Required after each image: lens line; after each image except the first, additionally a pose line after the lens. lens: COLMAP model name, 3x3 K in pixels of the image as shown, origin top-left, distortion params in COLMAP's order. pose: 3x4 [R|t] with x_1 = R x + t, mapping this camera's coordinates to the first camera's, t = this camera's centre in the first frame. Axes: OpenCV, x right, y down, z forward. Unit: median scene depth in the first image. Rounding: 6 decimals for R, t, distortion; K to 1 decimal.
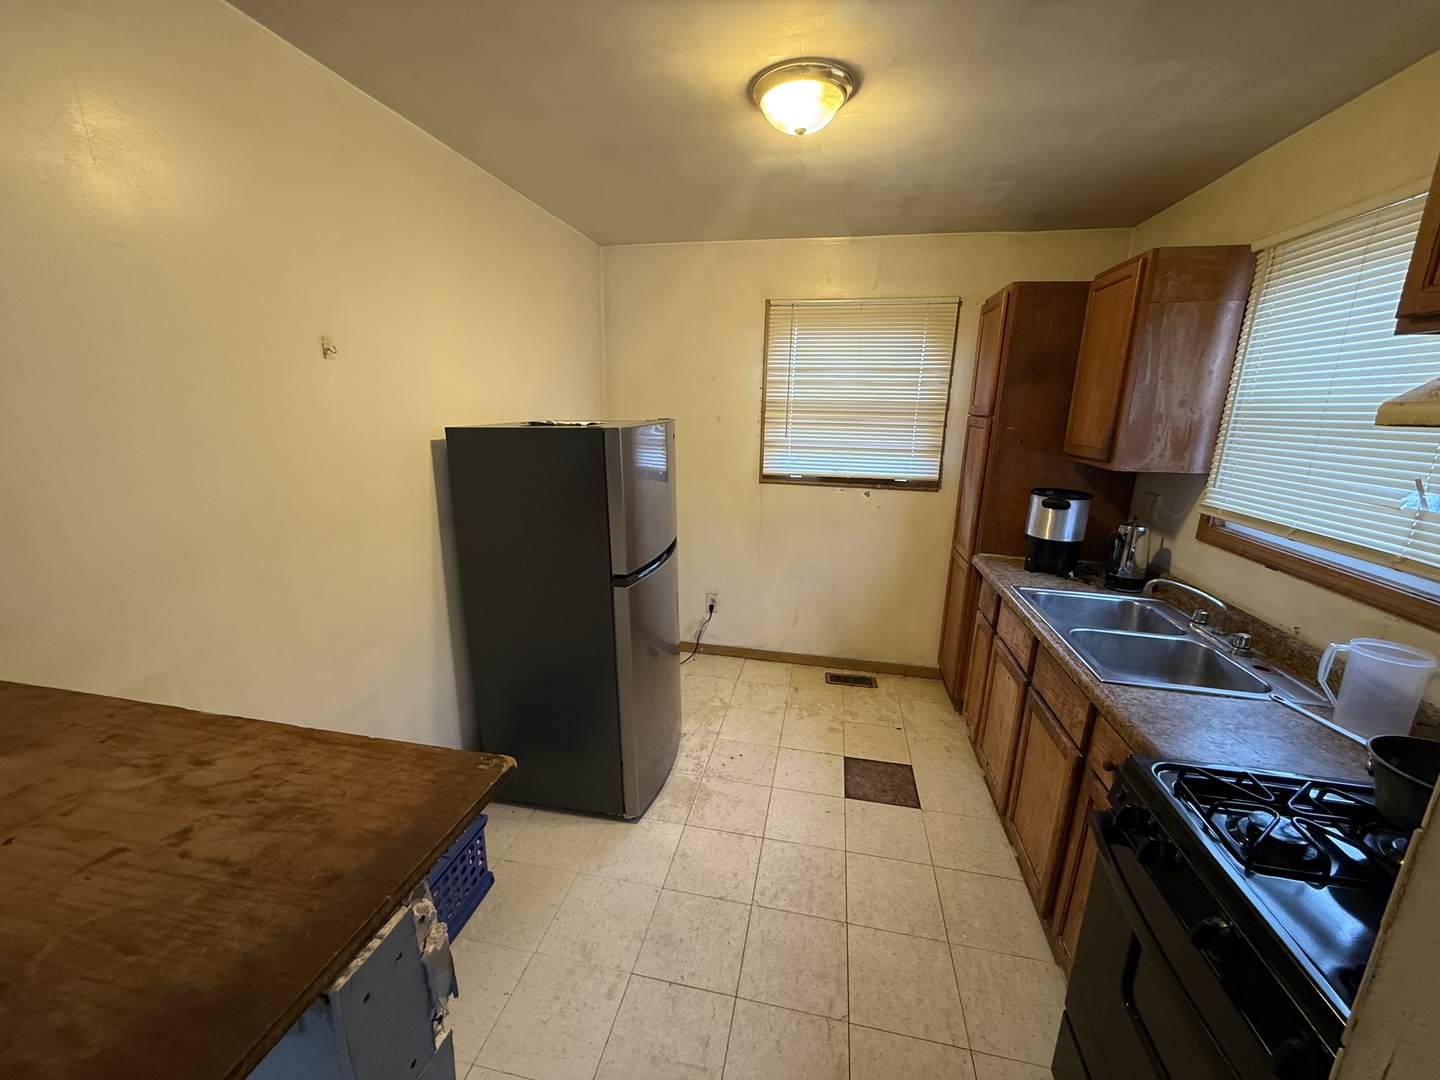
lens RADIAL K [[570.7, 0, 713.8], [0, 570.7, 542.5], [0, 0, 1]] dist [-0.002018, 0.000250]
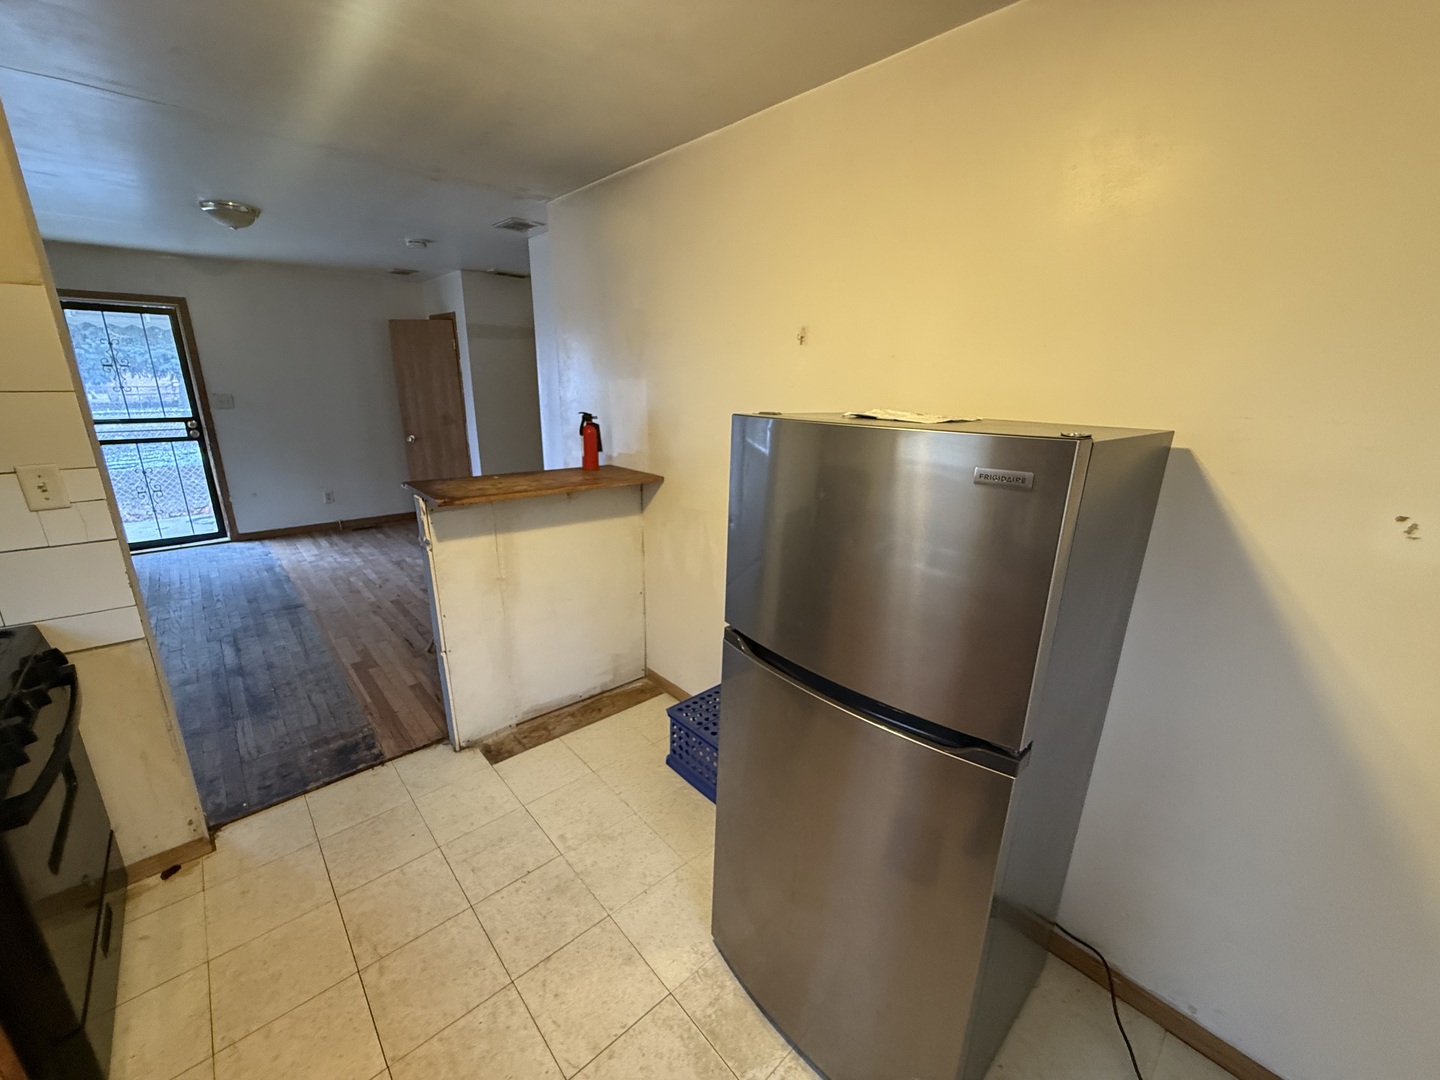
lens RADIAL K [[570.7, 0, 724.3], [0, 570.7, 538.2], [0, 0, 1]] dist [-0.002018, 0.000250]
pose [[-0.579177, 0.198225, -0.790734, 0.368918], [-0.226014, 0.892915, 0.389385, -0.299736], [0.783244, 0.404239, -0.472354, 1.211732]]
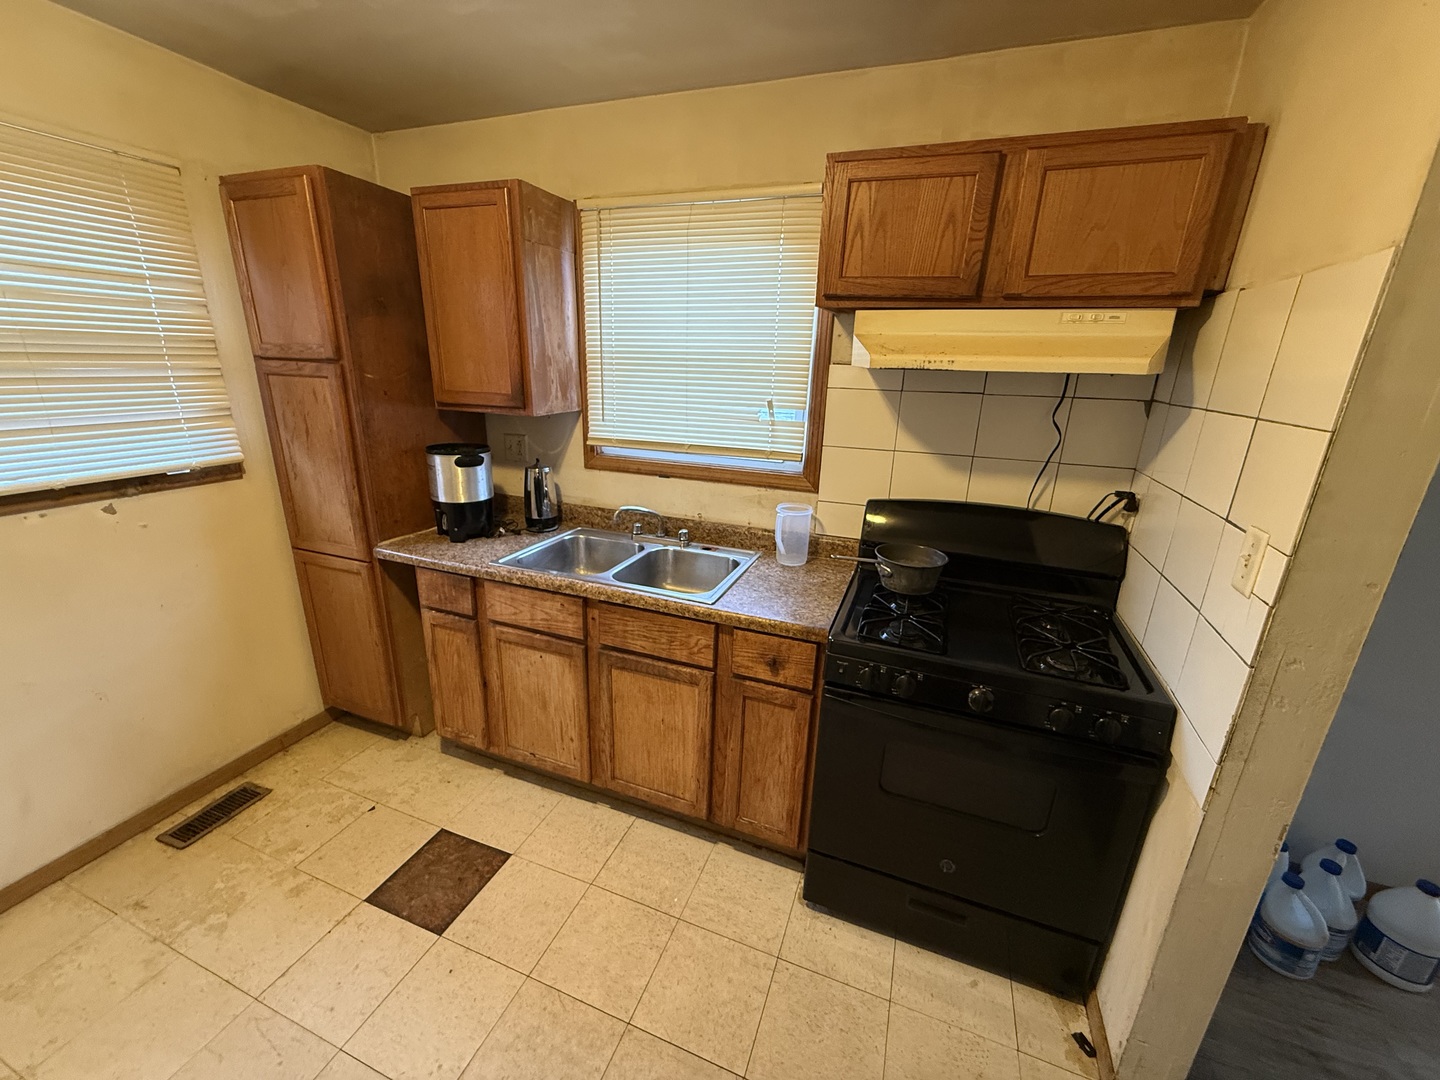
lens RADIAL K [[570.7, 0, 716.2], [0, 570.7, 542.1], [0, 0, 1]] dist [-0.002018, 0.000250]
pose [[0.158646, -0.313810, 0.936138, -0.236802], [0.212743, 0.936739, 0.277958, -0.129574], [-0.964143, 0.155060, 0.215371, 0.519615]]
